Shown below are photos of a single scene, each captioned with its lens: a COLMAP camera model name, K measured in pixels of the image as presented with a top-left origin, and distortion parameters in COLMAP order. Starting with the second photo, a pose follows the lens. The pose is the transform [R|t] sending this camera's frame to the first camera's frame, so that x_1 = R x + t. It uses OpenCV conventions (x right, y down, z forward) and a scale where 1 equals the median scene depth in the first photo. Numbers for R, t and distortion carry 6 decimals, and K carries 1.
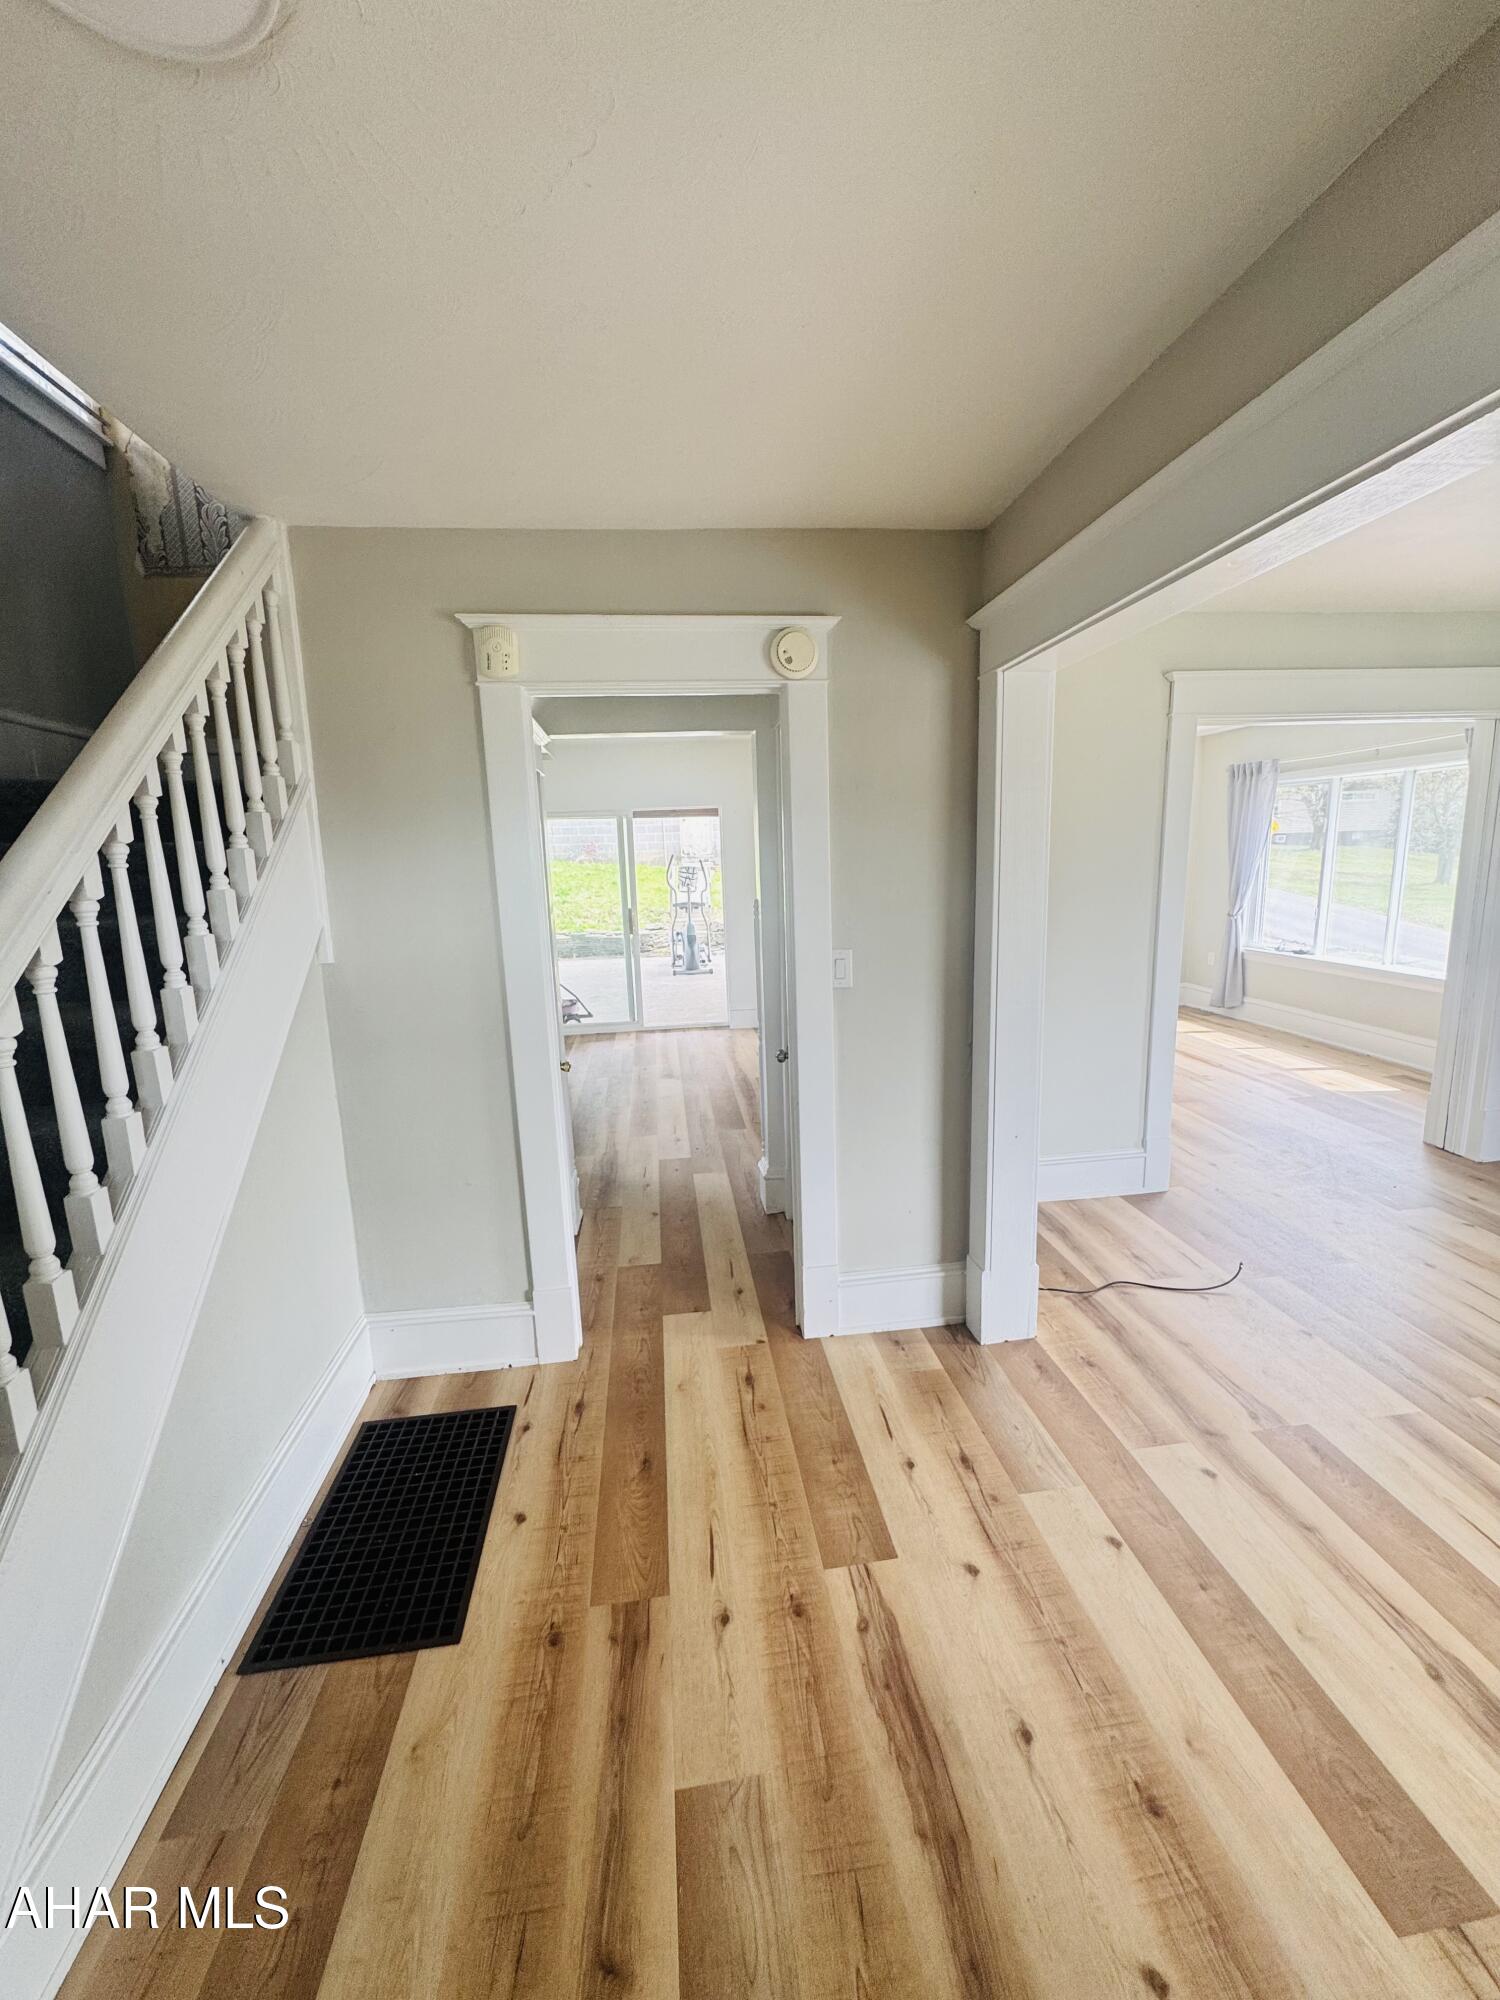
lens RADIAL K [[795.5, 0, 745.5], [0, 795.5, 1006.9], [0, 0, 1]] dist [-0.003129, 0.000256]
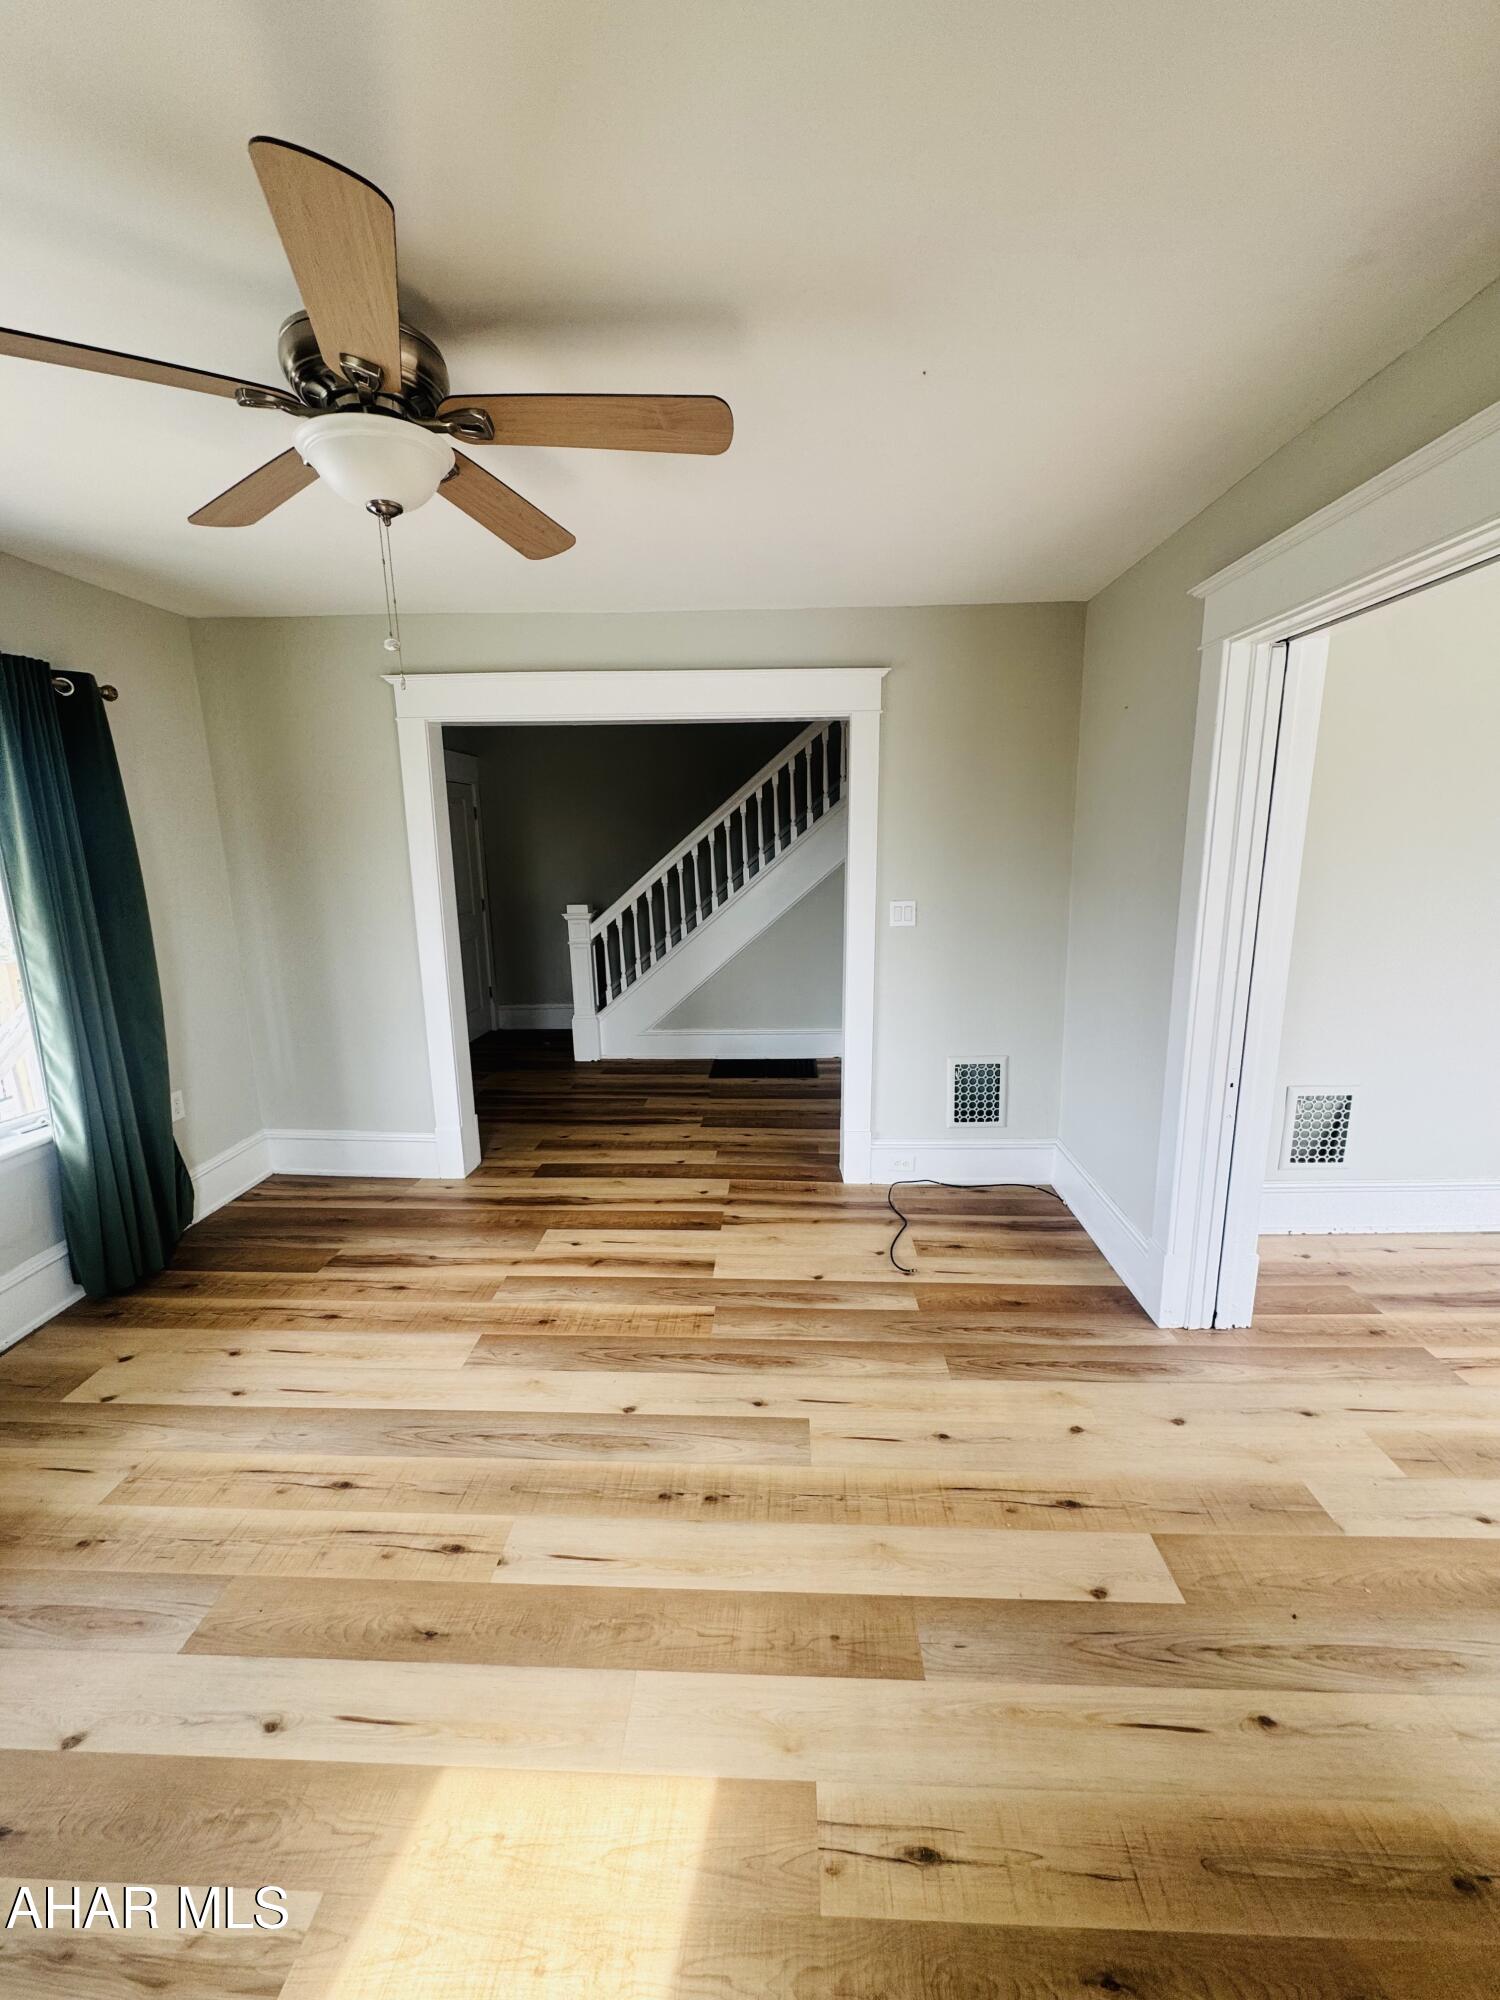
lens RADIAL K [[795.5, 0, 756.8], [0, 795.5, 997.8], [0, 0, 1]] dist [-0.003129, 0.000256]
pose [[-0.159941, 0.227523, -0.960548, 2.119463], [-0.170059, 0.952175, 0.253856, -0.292556], [0.972368, 0.203952, -0.113599, 1.194348]]
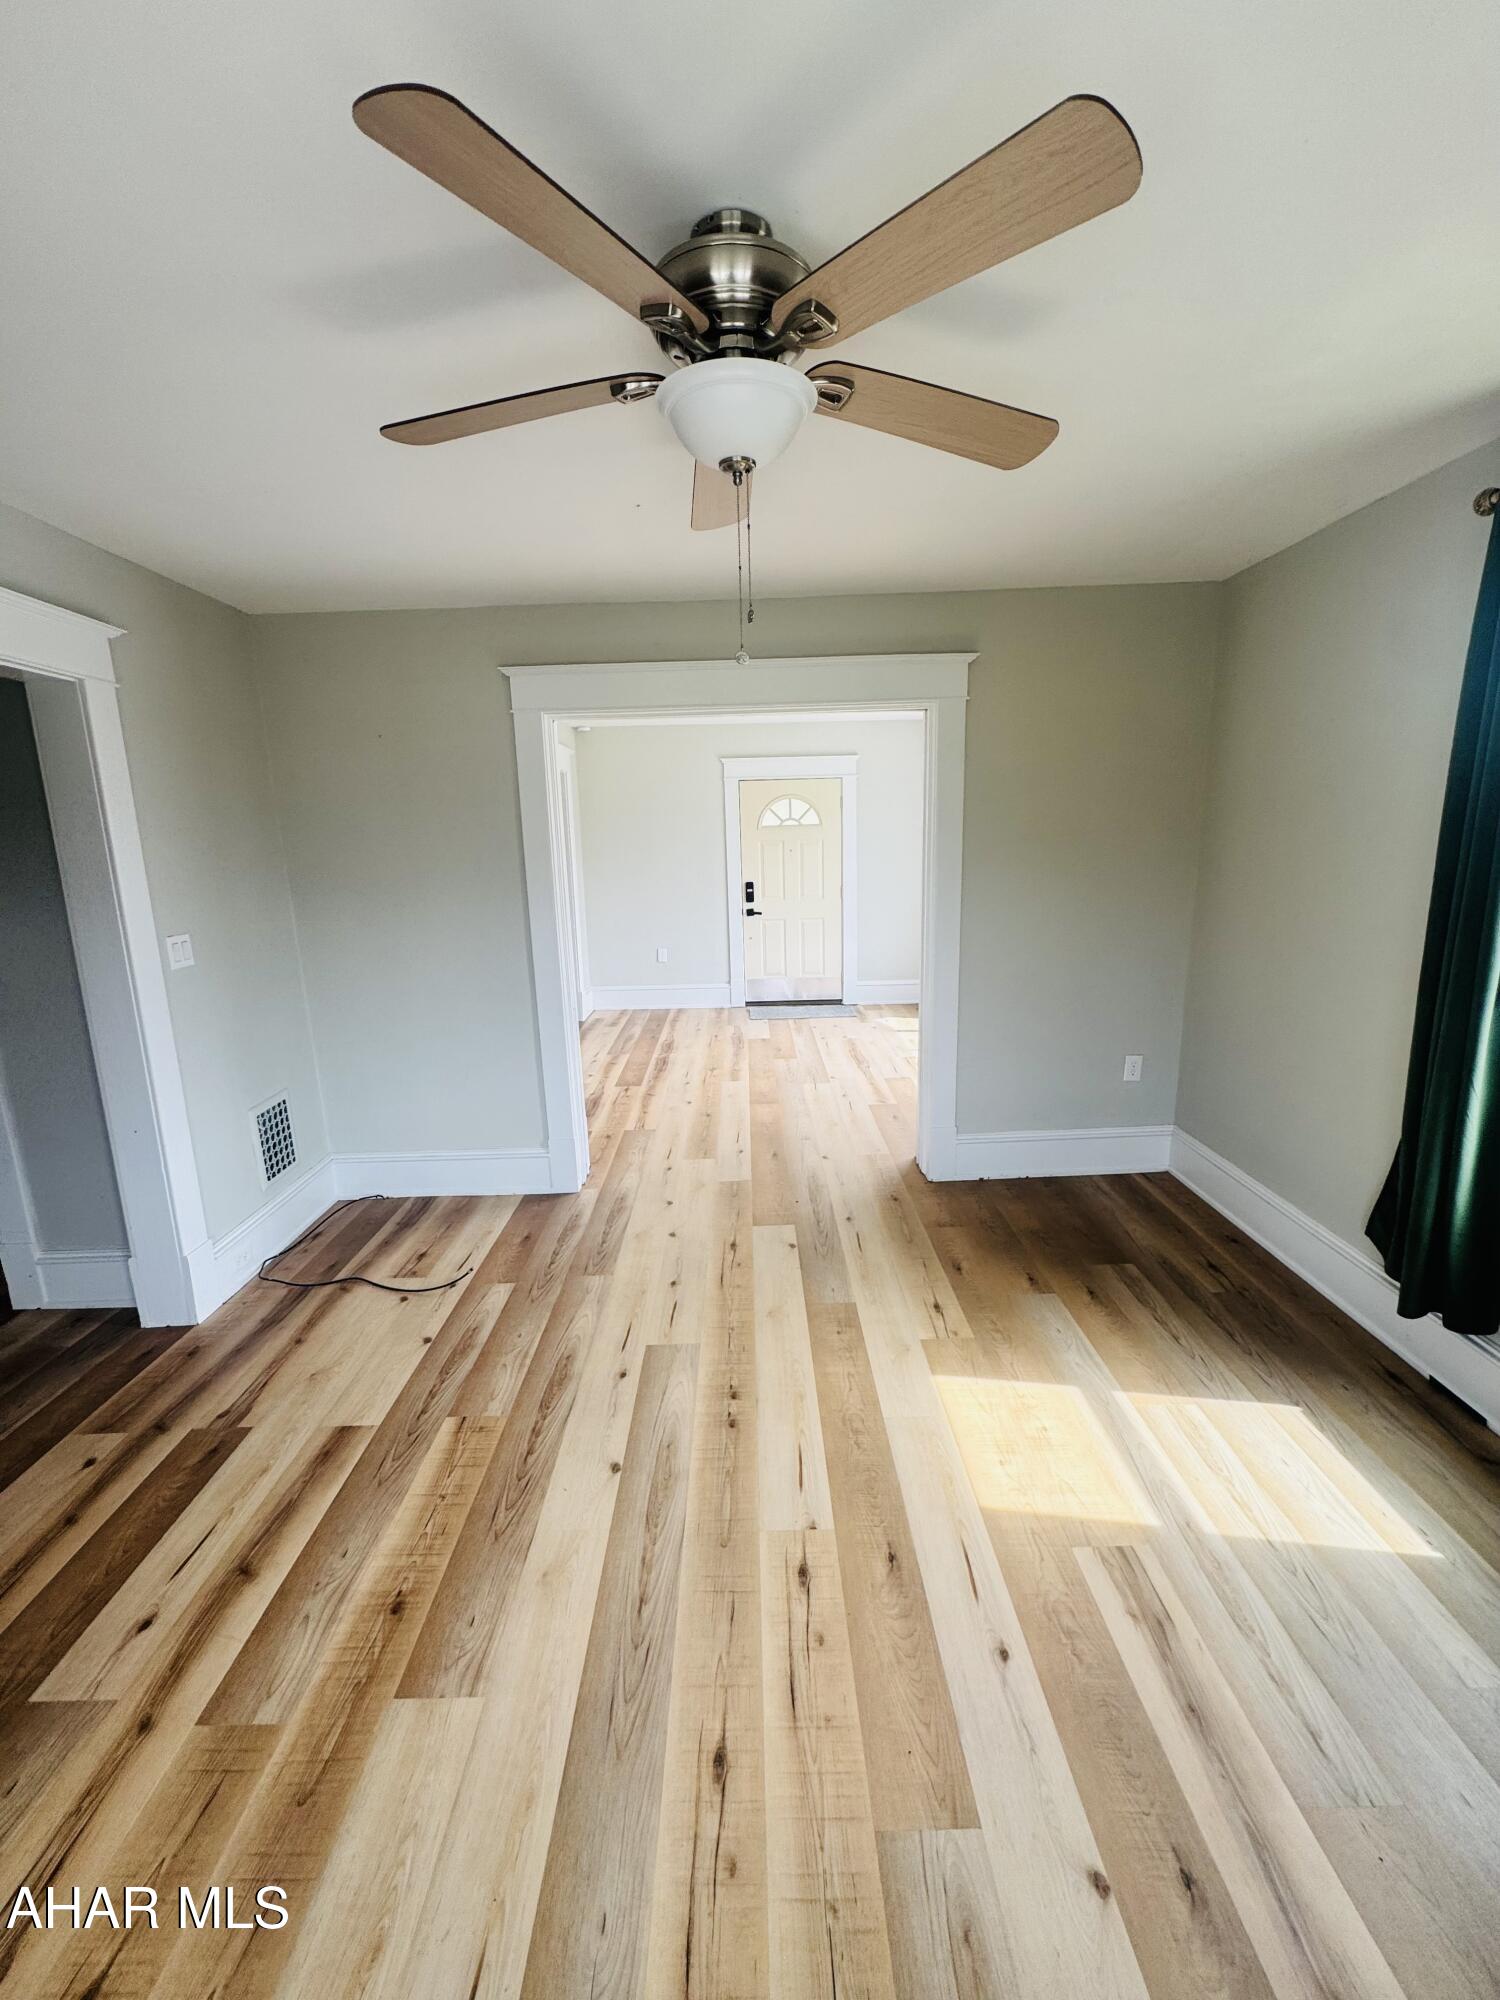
lens RADIAL K [[795.5, 0, 745.1], [0, 795.5, 996.4], [0, 0, 1]] dist [-0.003129, 0.000256]
pose [[0.993273, 0.024927, -0.113084, 1.493460], [-0.023907, 0.999660, 0.010369, -0.050482], [0.113304, -0.007596, 0.993531, 0.072300]]
